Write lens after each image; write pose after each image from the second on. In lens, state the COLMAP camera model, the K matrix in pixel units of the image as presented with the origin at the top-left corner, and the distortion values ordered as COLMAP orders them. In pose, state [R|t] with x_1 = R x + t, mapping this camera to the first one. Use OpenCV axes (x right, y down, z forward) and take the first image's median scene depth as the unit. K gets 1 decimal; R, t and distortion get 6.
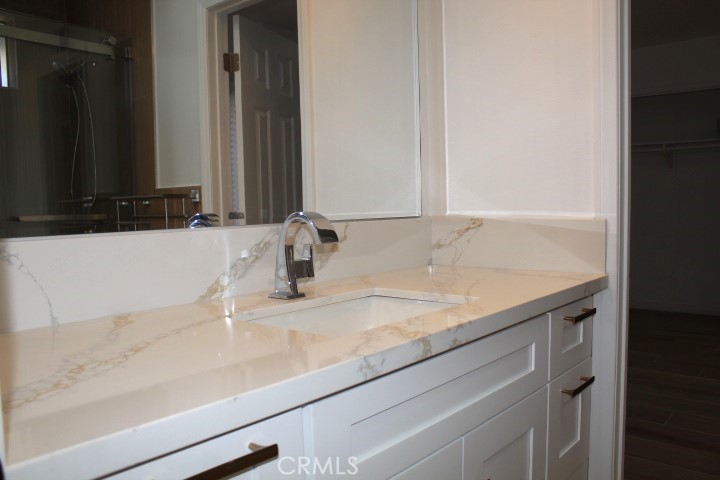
lens RADIAL K [[611.6, 0, 360.0], [0, 611.6, 240.0], [0, 0, 1]] dist [-0.260354, 0.442193]
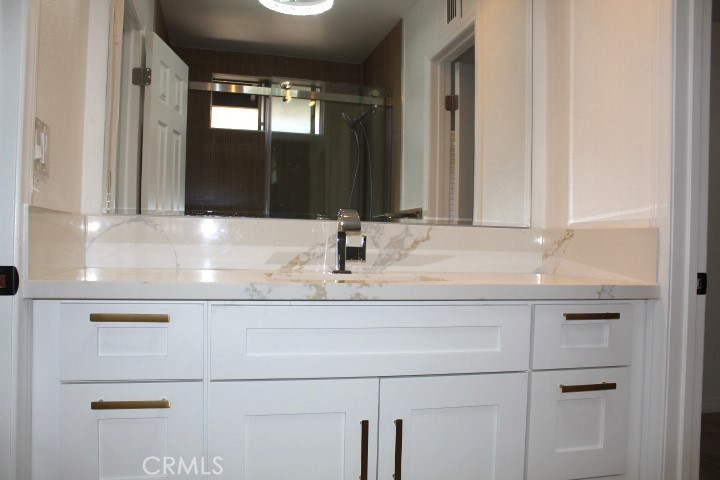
lens RADIAL K [[611.6, 0, 360.0], [0, 611.6, 240.0], [0, 0, 1]] dist [-0.260354, 0.442193]
pose [[0.797244, 0.031972, -0.602810, 0.508730], [-0.078262, 0.995643, -0.050698, 0.061520], [0.598563, 0.087596, 0.796272, -0.033215]]
